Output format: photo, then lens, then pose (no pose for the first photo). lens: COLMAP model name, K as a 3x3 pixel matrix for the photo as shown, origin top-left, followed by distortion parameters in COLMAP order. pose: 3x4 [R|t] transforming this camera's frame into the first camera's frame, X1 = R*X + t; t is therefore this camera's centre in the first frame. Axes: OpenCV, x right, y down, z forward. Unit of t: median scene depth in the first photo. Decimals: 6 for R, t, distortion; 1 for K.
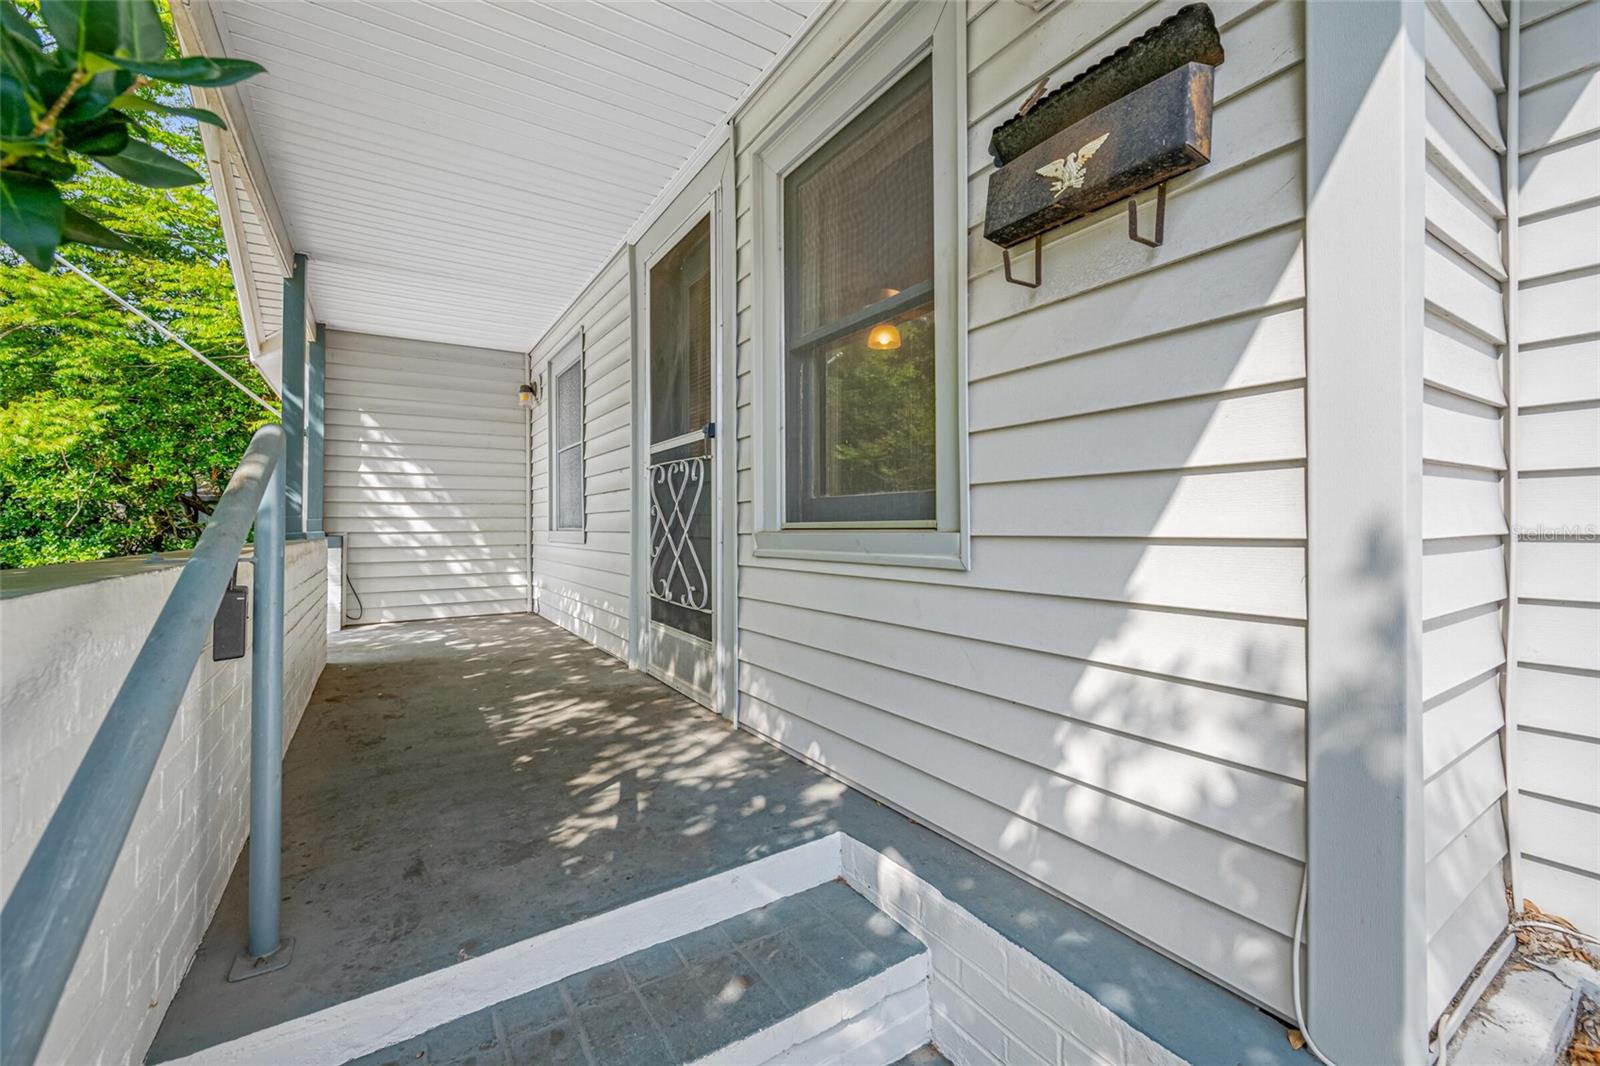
lens RADIAL K [[643.5, 0, 803.5], [0, 643.5, 517.1], [0, 0, 1]] dist [-0.000134, 0.000208]
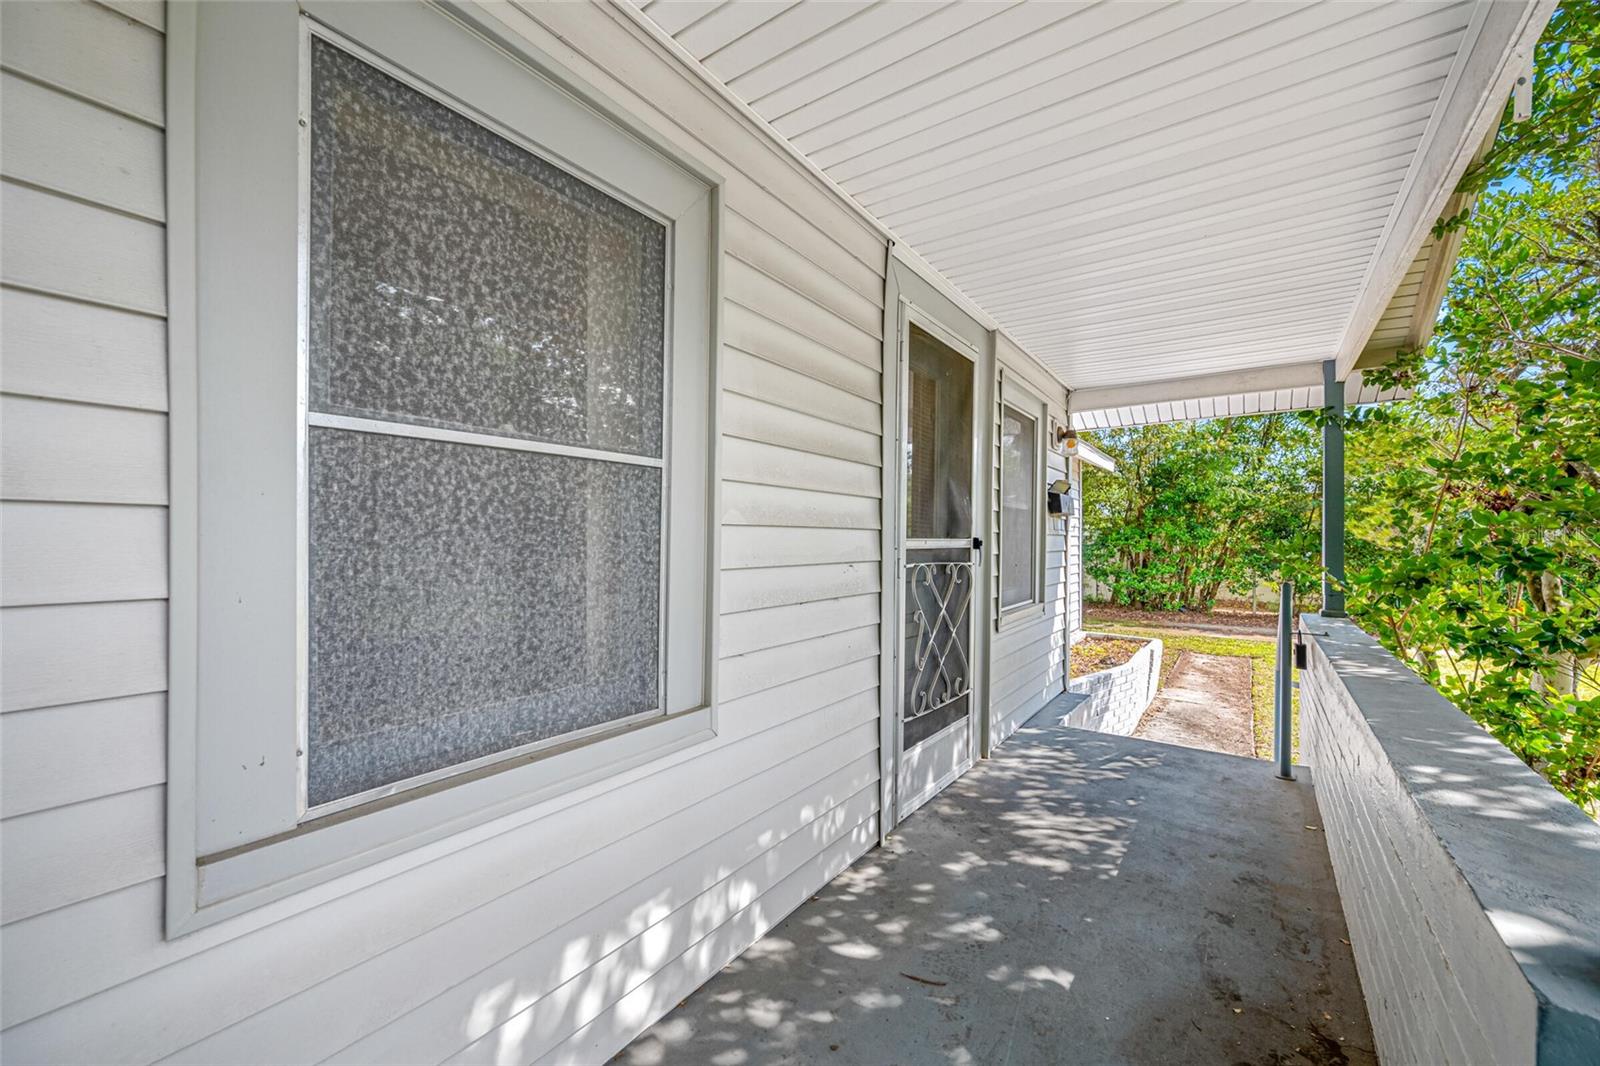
lens RADIAL K [[643.5, 0, 808.0], [0, 643.5, 545.5], [0, 0, 1]] dist [-0.000134, 0.000208]
pose [[-0.376716, -0.008464, 0.926290, -1.288338], [-0.011809, 0.999921, 0.004334, -0.143492], [-0.926253, -0.009306, -0.376786, 1.941426]]
